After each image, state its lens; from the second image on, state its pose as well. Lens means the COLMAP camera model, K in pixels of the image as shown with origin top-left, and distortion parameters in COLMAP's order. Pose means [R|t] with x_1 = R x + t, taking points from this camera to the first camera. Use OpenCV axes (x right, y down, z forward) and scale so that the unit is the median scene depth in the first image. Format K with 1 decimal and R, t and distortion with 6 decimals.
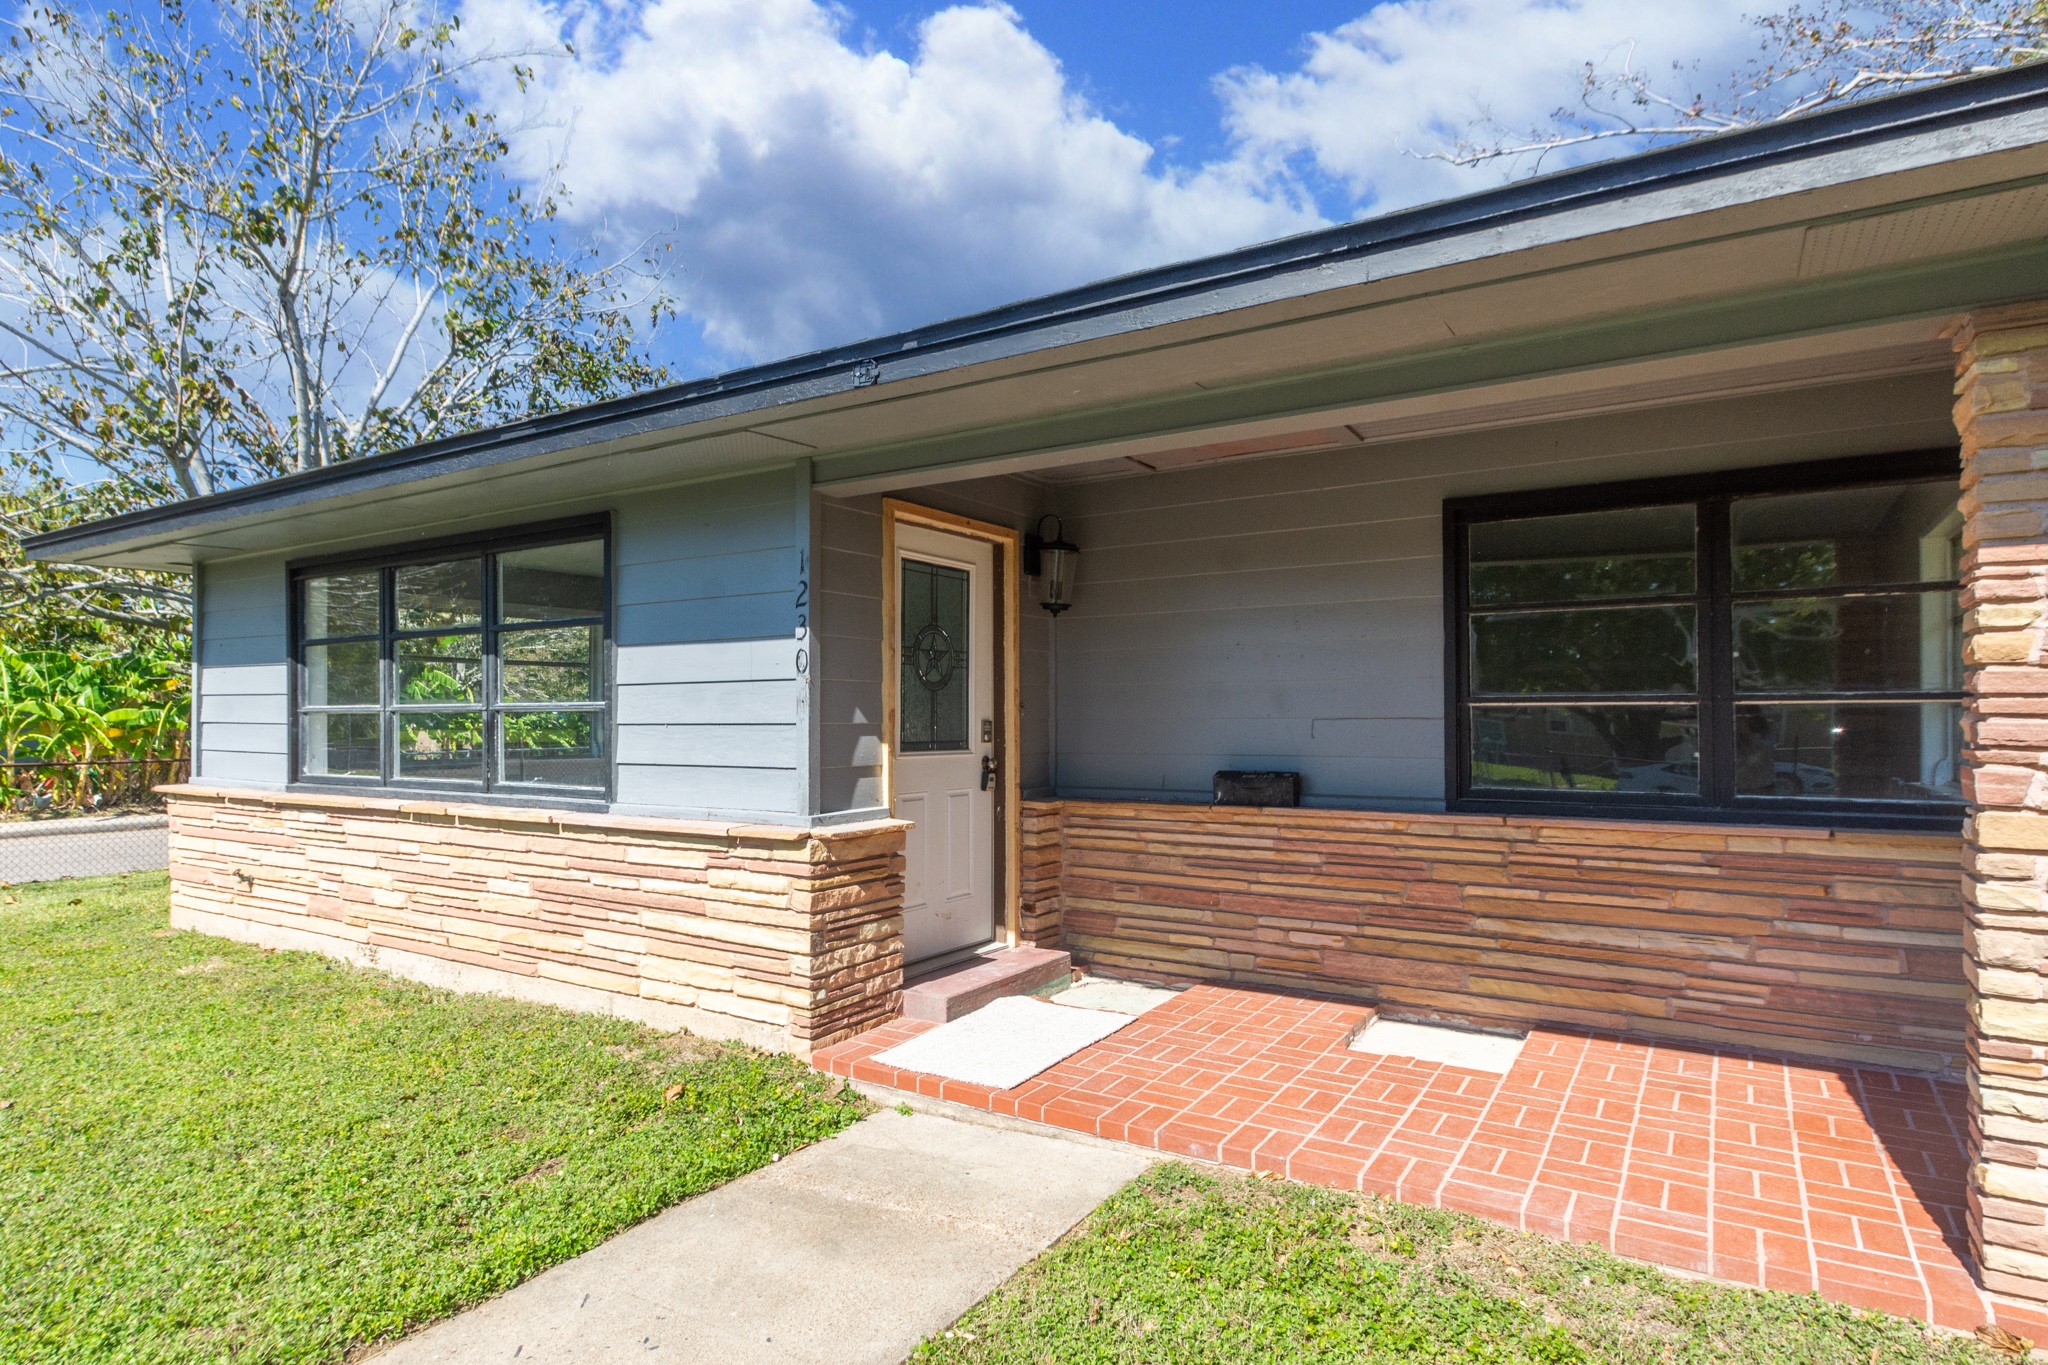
lens RADIAL K [[1099.9, 0, 1024.5], [0, 1099.9, 689.7], [0, 0, 1]] dist [0.018156, 0.000593]
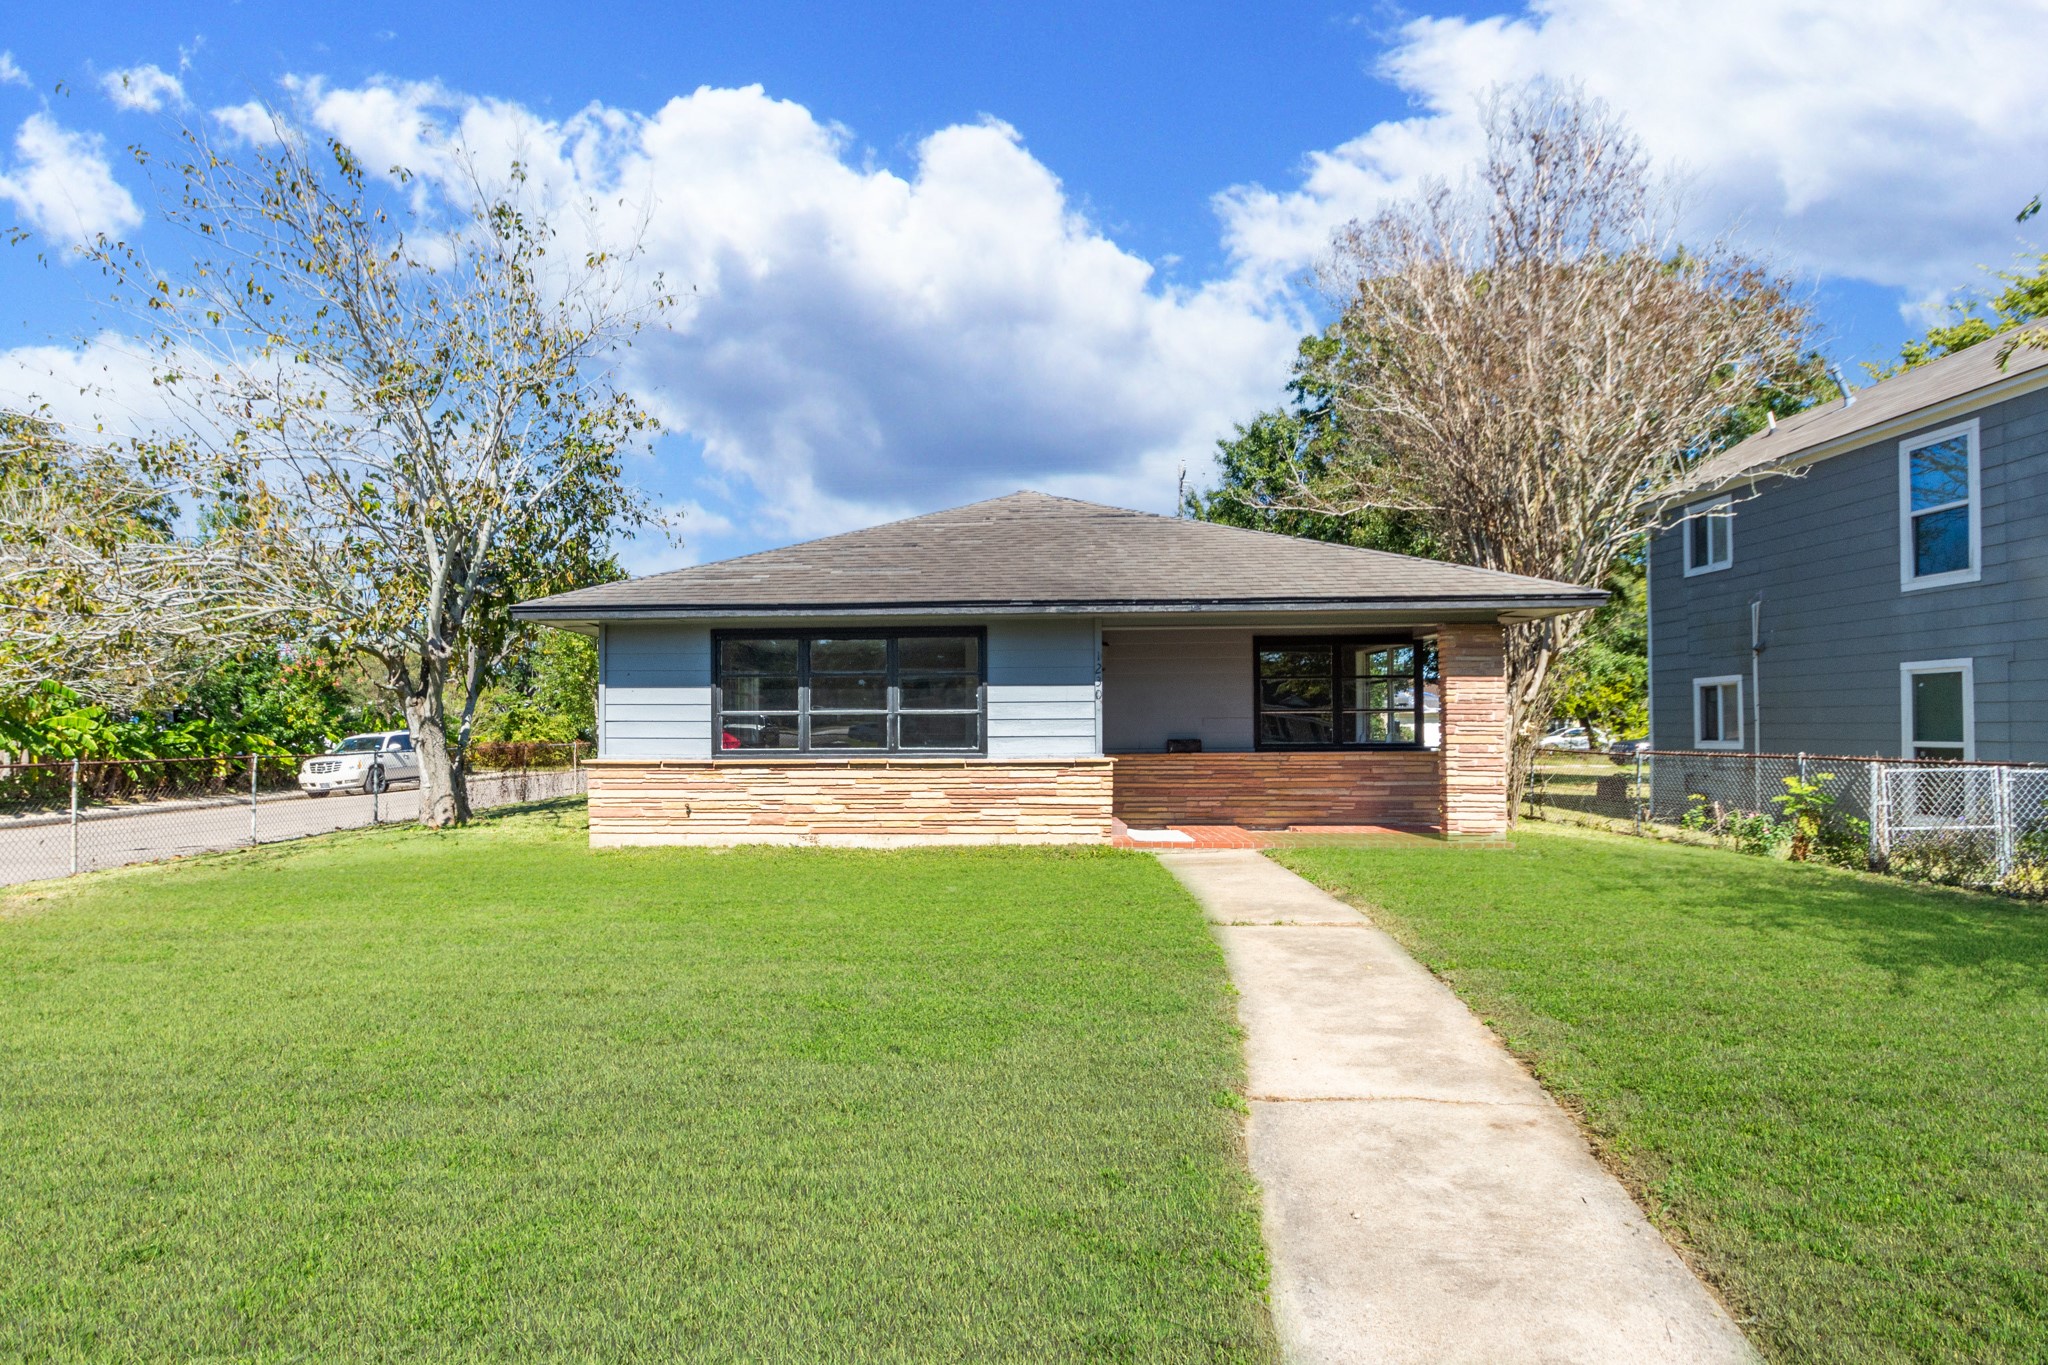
lens RADIAL K [[940.8, 0, 1024.6], [0, 940.8, 689.1], [0, 0, 1]] dist [0.008063, -0.003230]
pose [[0.864921, 0.017817, 0.501592, -1.279751], [-0.008965, 0.999759, -0.020053, 0.006504], [-0.501828, 0.012847, 0.864872, -0.726922]]
